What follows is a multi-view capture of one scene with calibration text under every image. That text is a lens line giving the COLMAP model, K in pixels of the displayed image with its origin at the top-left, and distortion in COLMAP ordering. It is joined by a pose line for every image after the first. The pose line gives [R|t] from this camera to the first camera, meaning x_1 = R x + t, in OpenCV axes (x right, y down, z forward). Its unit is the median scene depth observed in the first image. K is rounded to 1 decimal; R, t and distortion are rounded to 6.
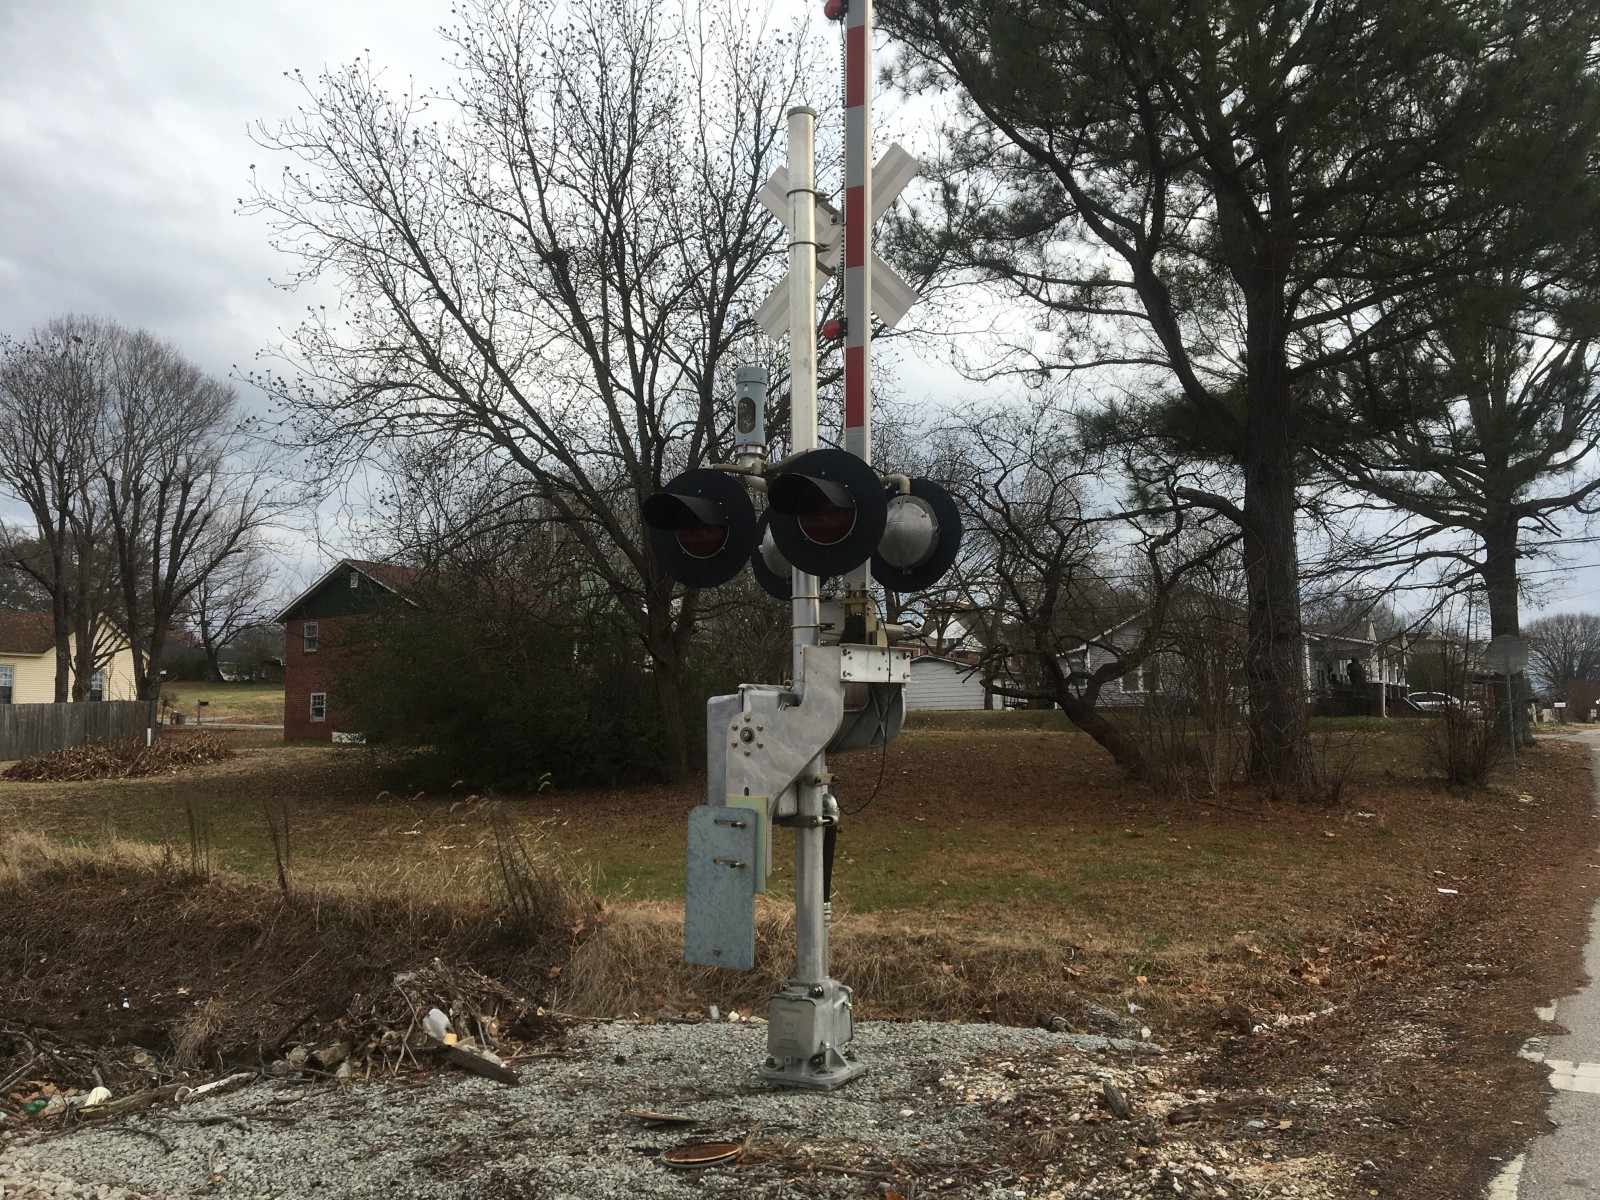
lens RADIAL K [[1322.9, 0, 800.0], [0, 1322.9, 600.0], [0, 0, 1]] dist [0.081622, -0.150443]
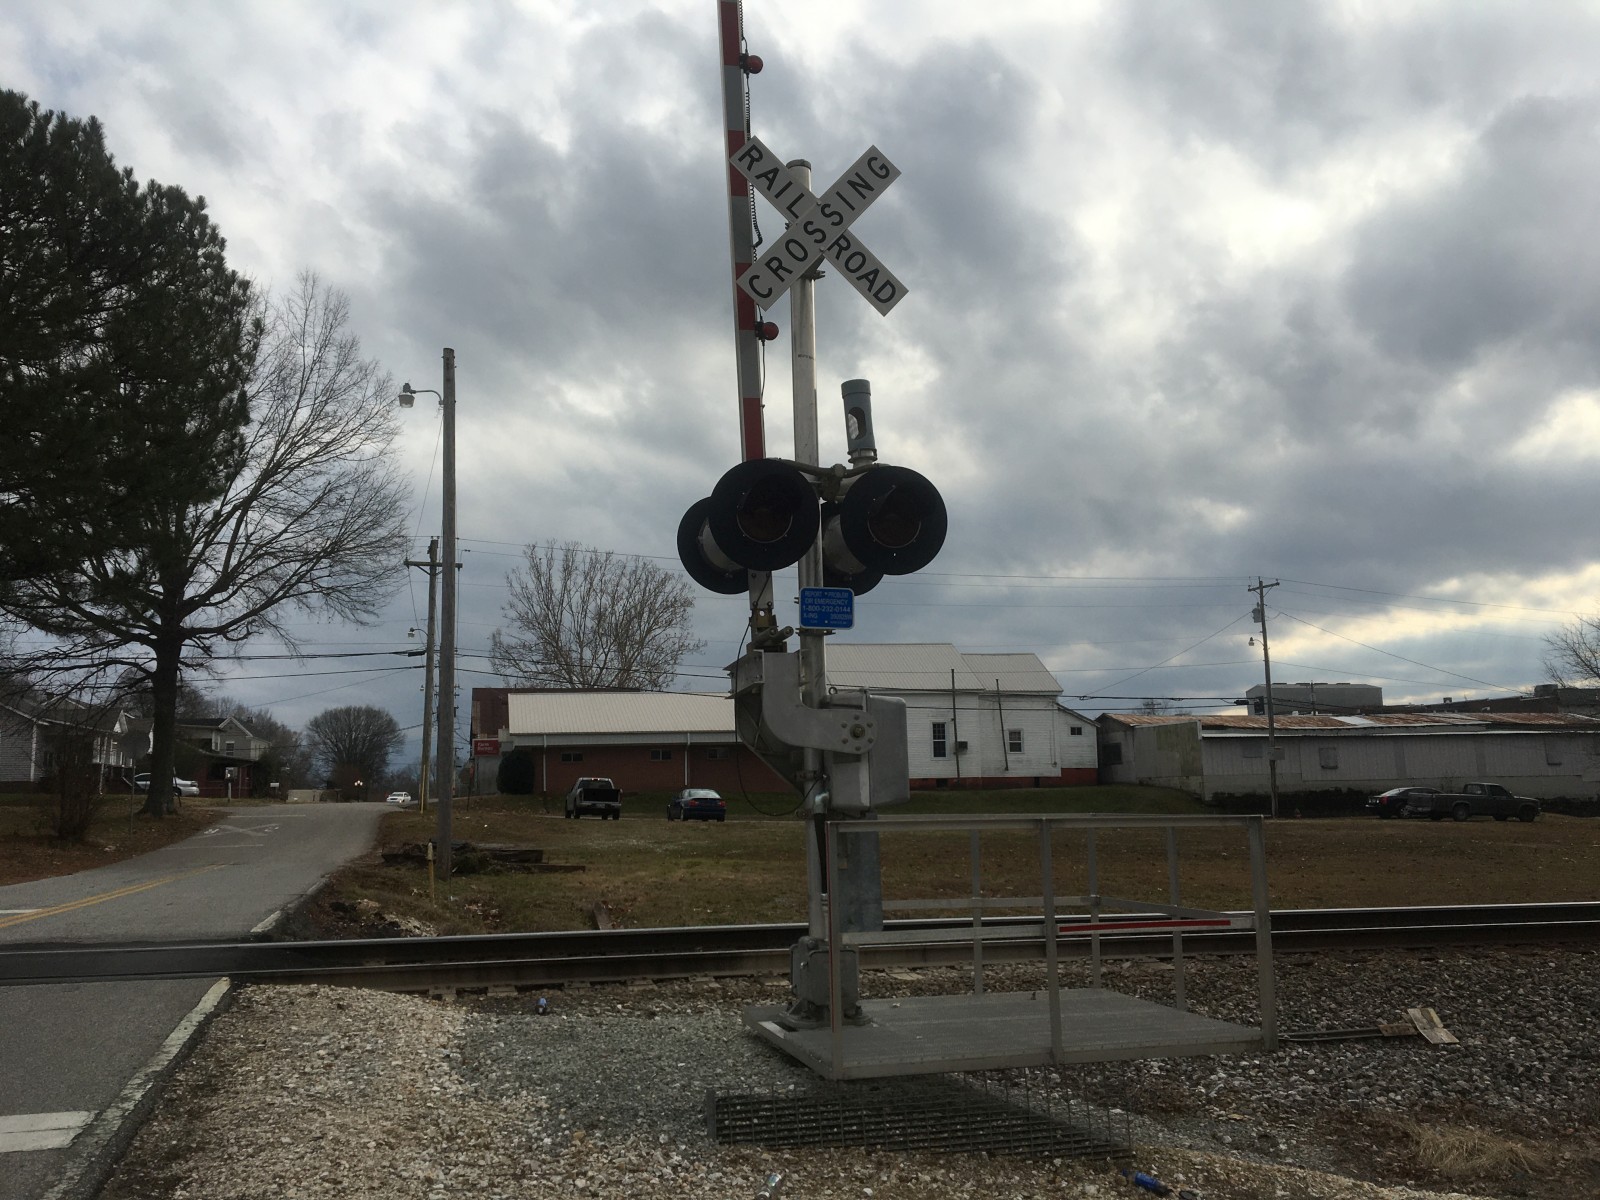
lens RADIAL K [[1311.0, 0, 800.0], [0, 1311.0, 600.0], [0, 0, 1]] dist [0.078475, -0.128862]
pose [[0.682177, 0.104335, 0.723705, -0.000078], [-0.059836, 0.994413, -0.086960, -0.039125], [-0.728735, 0.016018, 0.684609, -0.599200]]
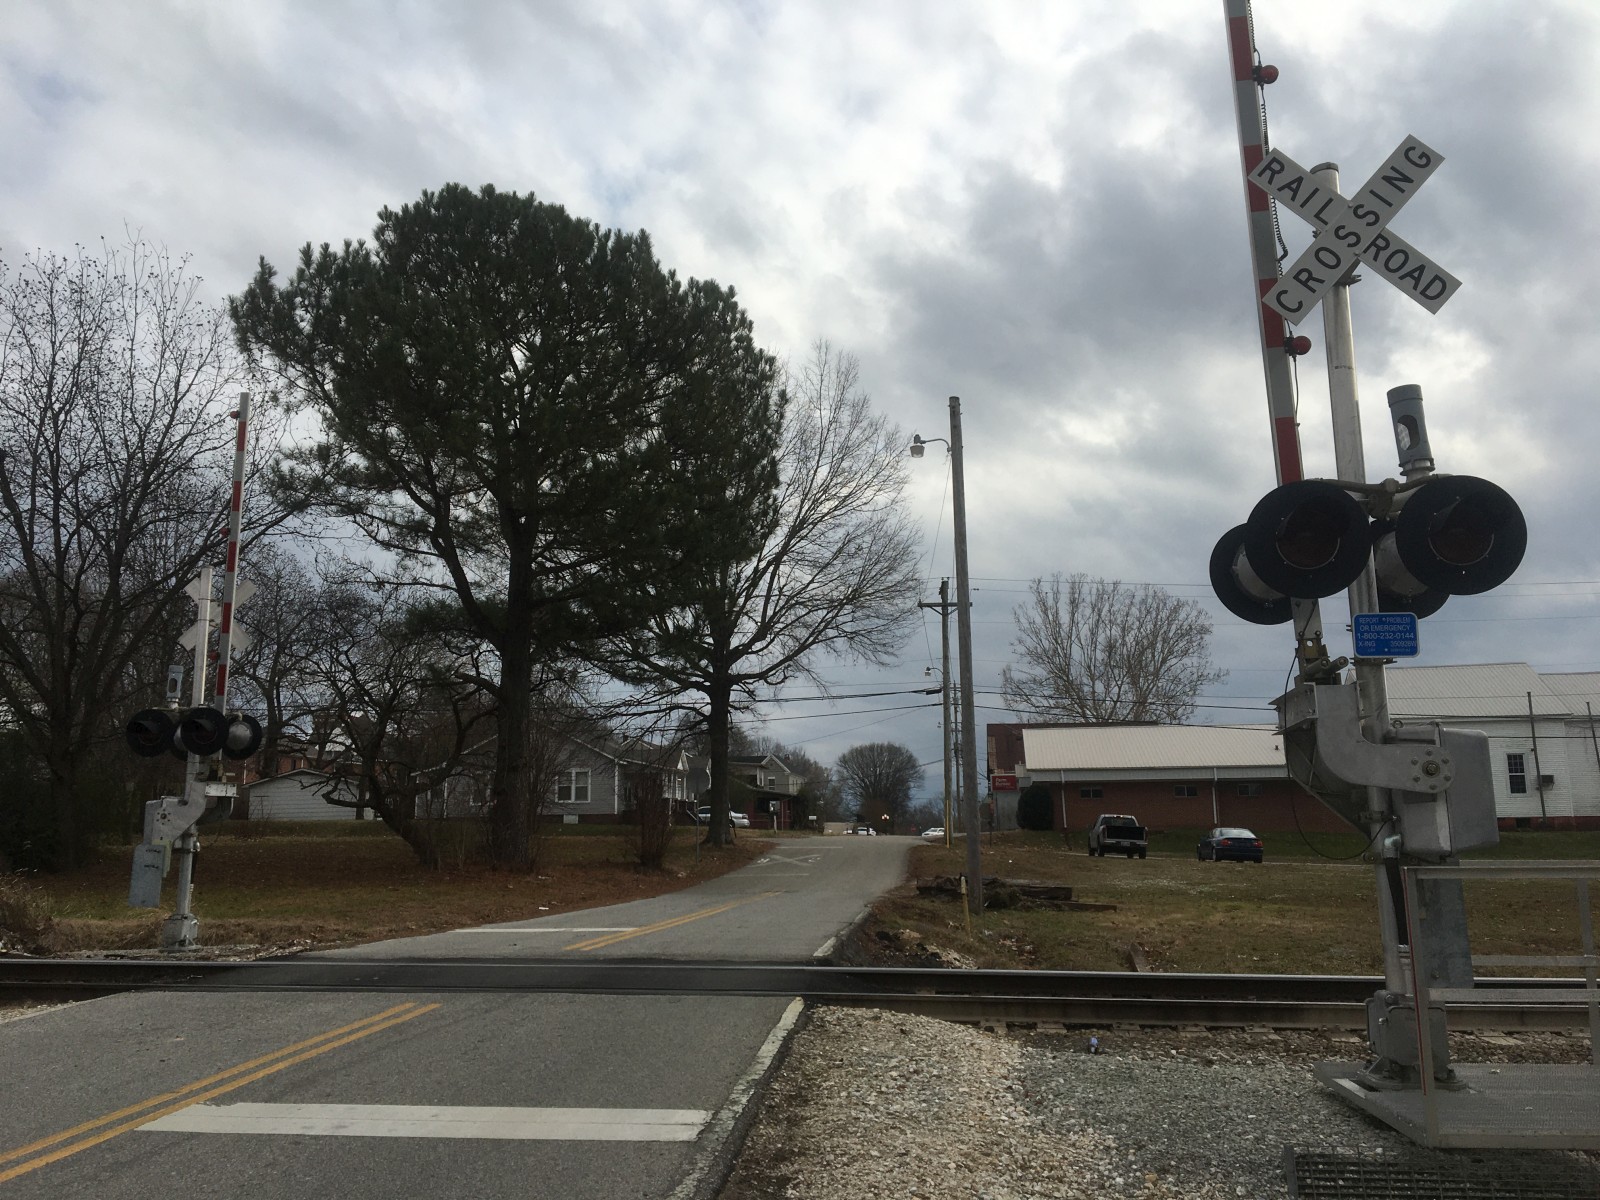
lens RADIAL K [[1322.9, 0, 800.0], [0, 1322.9, 600.0], [0, 0, 1]] dist [0.081622, -0.150443]
pose [[0.905262, 0.076377, 0.417932, -0.012305], [-0.041190, 0.994852, -0.092591, -0.039971], [-0.422853, 0.066604, 0.903748, -0.602577]]
